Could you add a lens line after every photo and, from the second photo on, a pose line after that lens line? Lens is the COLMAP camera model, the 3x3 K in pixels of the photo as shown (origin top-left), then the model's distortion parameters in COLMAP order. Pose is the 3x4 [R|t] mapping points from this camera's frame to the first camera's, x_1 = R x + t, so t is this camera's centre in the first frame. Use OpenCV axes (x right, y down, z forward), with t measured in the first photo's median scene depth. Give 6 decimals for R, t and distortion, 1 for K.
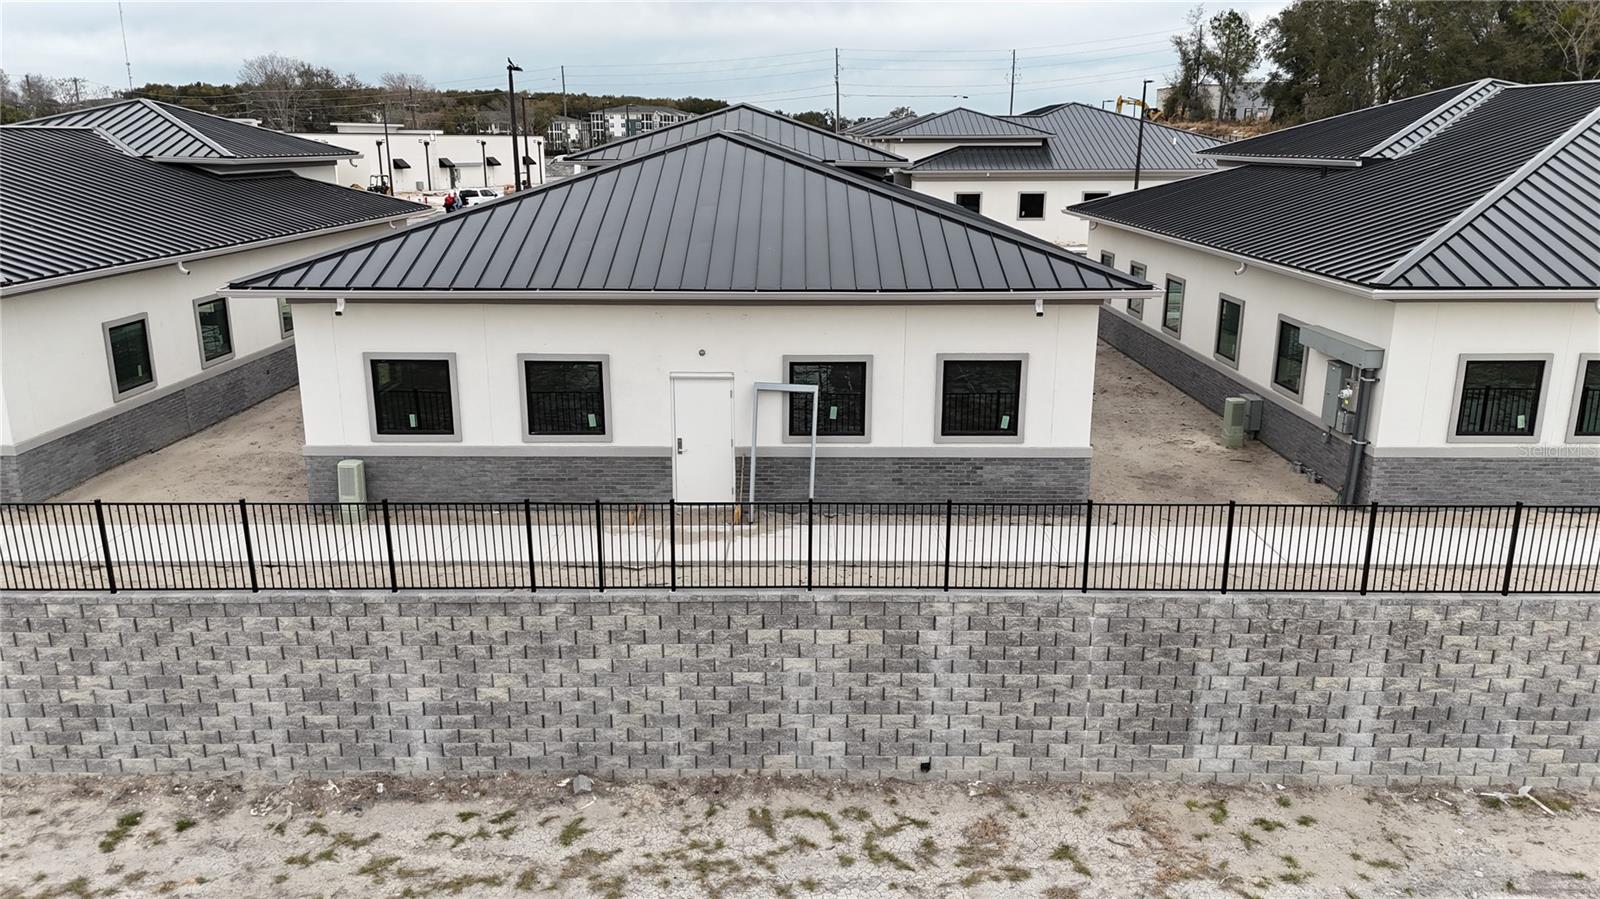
lens RADIAL K [[1171.5, 0, 797.0], [0, 1171.5, 450.4], [0, 0, 1]] dist [0.070184, -0.061309]
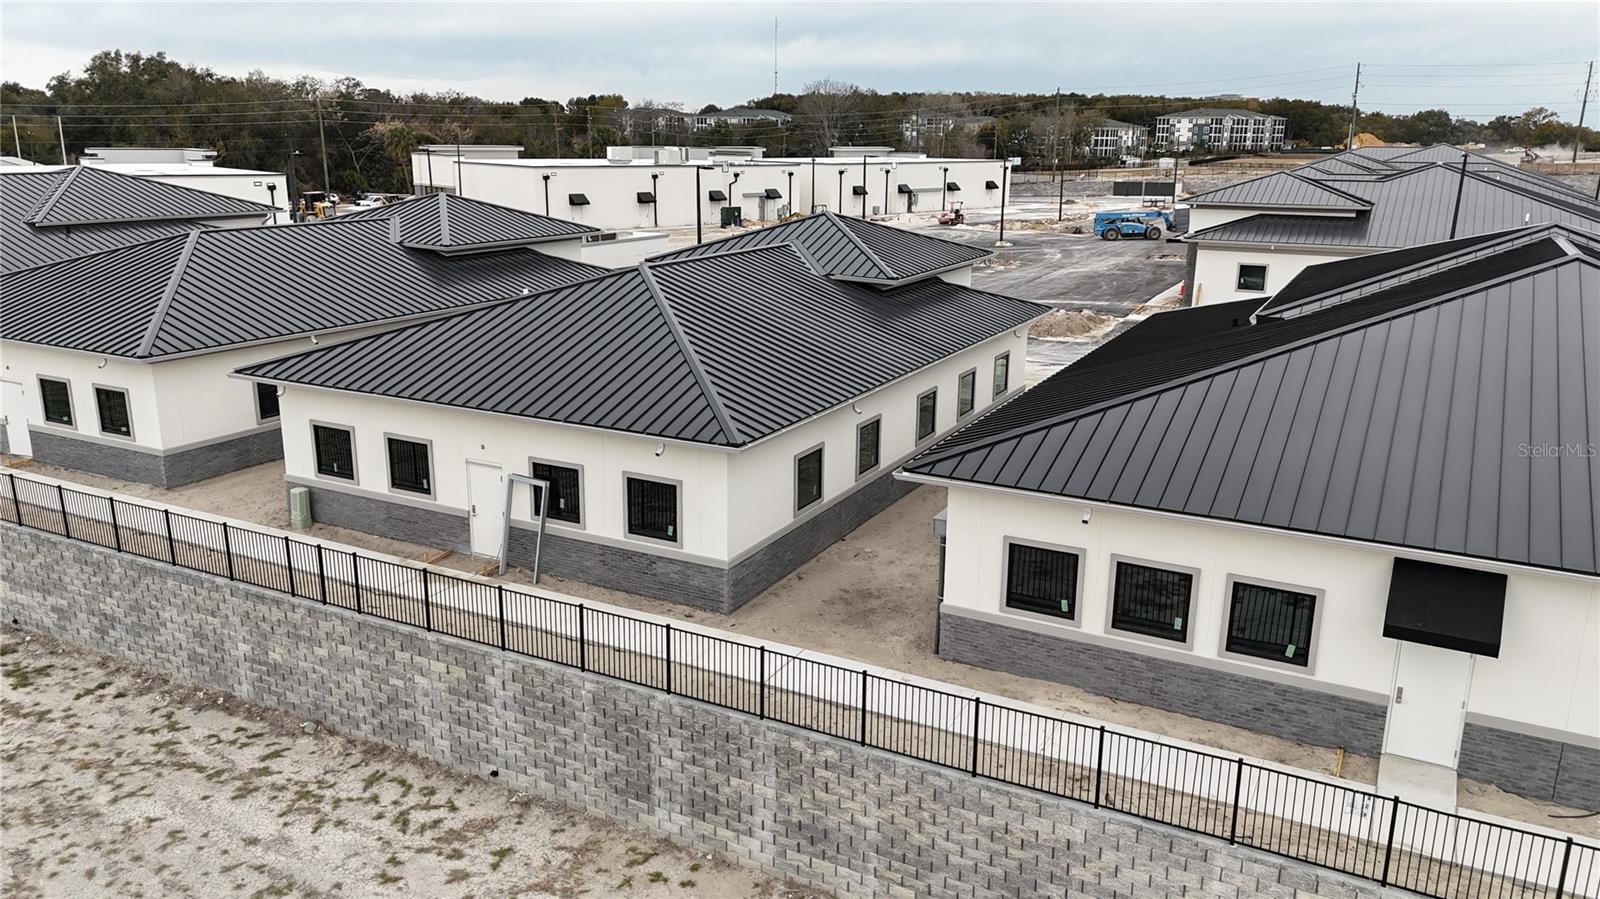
lens RADIAL K [[1171.5, 0, 800.6], [0, 1171.5, 449.4], [0, 0, 1]] dist [0.070184, -0.061309]
pose [[0.887113, 0.128406, -0.443331, 0.859164], [-0.127422, 0.991327, 0.032153, -0.171629], [0.443615, 0.027967, 0.895781, -0.080323]]
